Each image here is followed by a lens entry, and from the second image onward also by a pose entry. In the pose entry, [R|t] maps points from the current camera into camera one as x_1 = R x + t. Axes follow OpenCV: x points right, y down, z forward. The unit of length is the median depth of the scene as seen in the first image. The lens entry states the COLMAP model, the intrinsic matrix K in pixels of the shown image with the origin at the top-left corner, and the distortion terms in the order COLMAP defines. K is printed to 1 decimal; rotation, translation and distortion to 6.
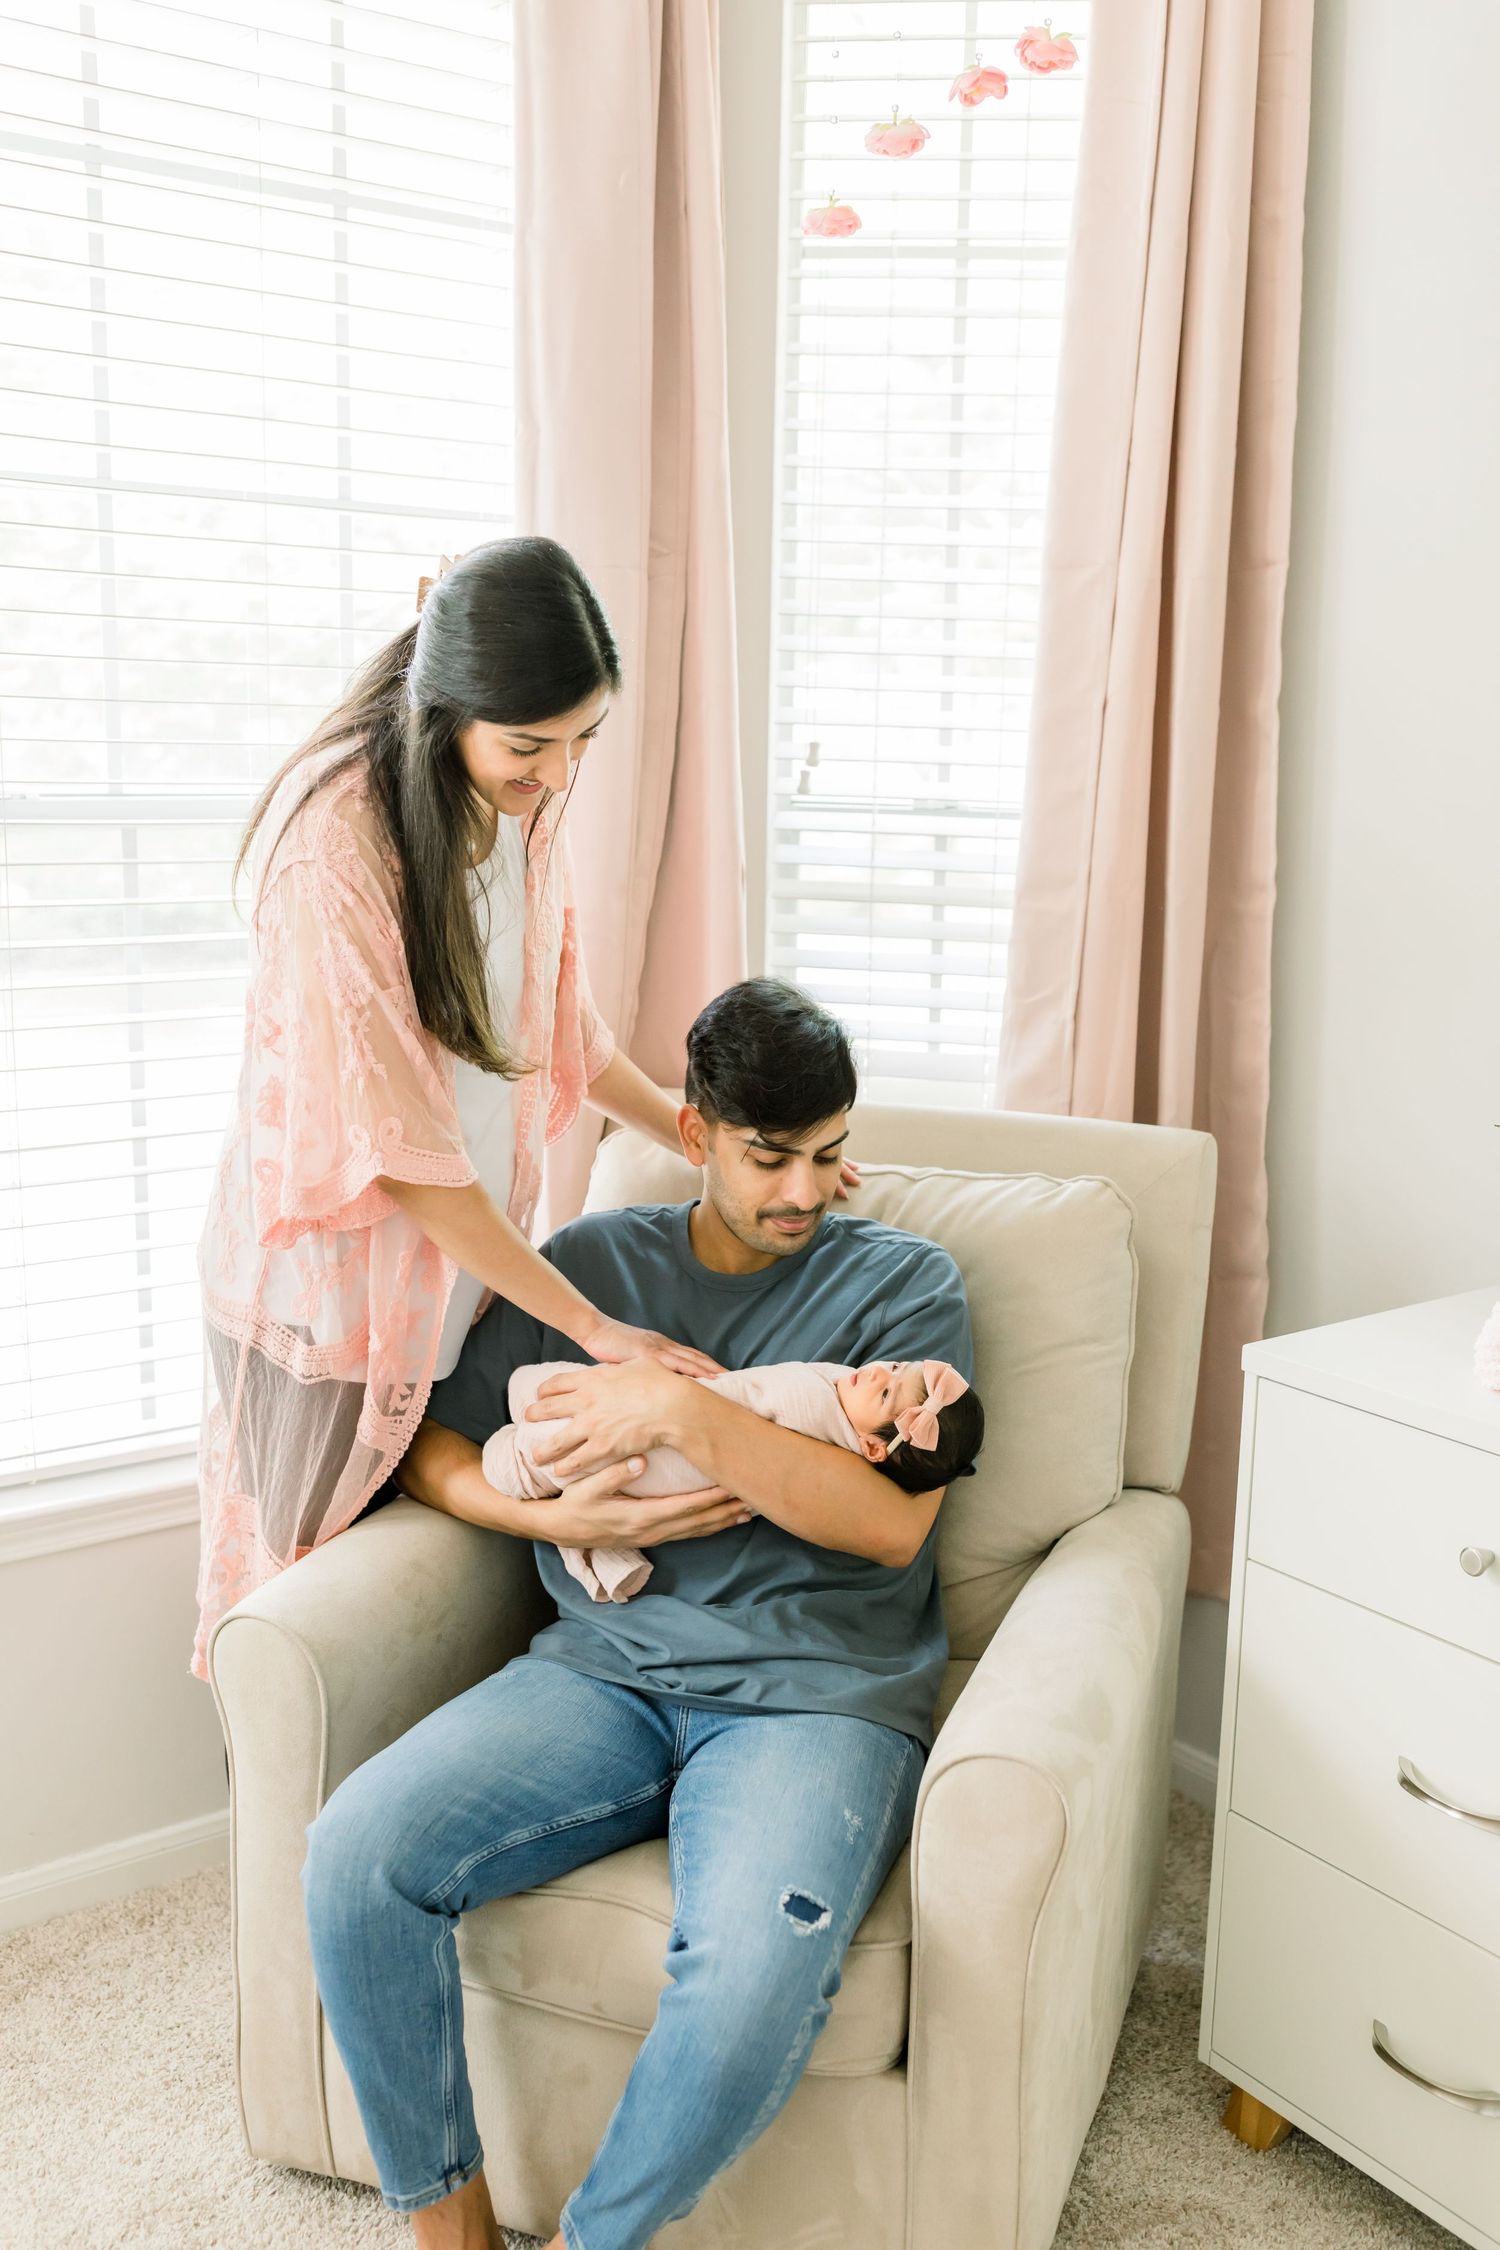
lens RADIAL K [[2152.3, 0, 745.4], [0, 2152.3, 1142.1], [0, 0, 1]] dist [0.010798, 0.000000]
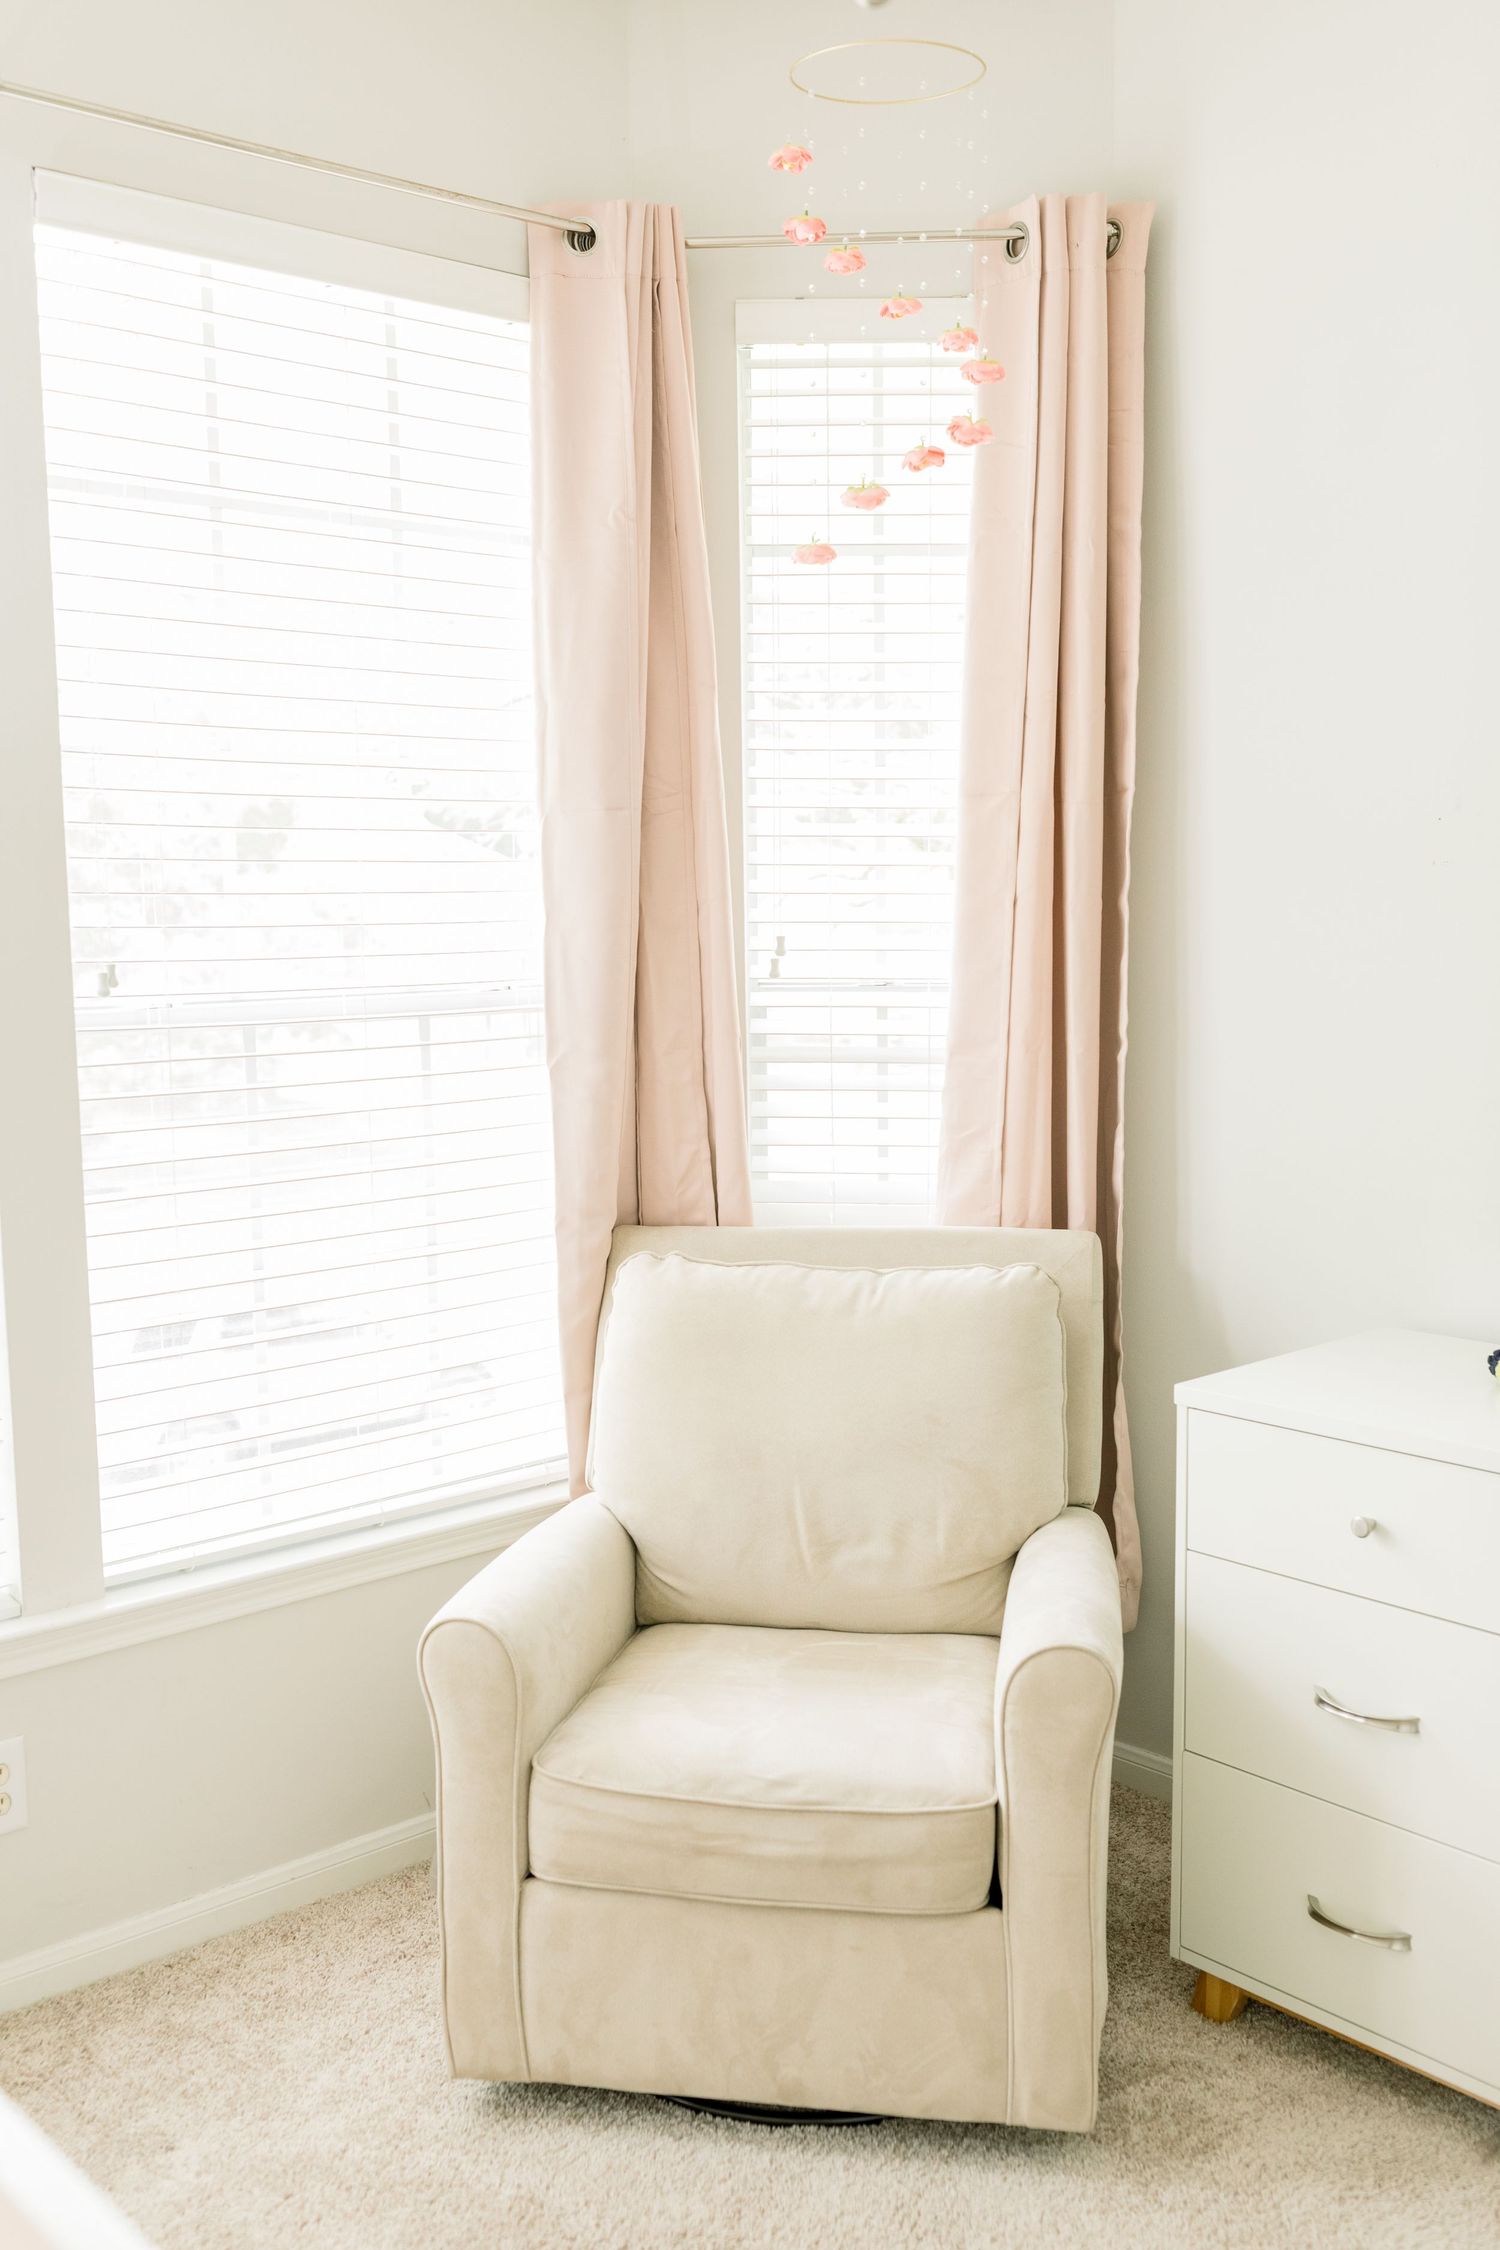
lens RADIAL K [[2152.3, 0, 757.8], [0, 2152.3, 1140.2], [0, 0, 1]] dist [0.010798, 0.000000]
pose [[0.993866, -0.042951, 0.101911, -0.141020], [0.050725, 0.995895, -0.074965, 0.029683], [-0.098273, 0.079675, 0.991965, -0.276014]]
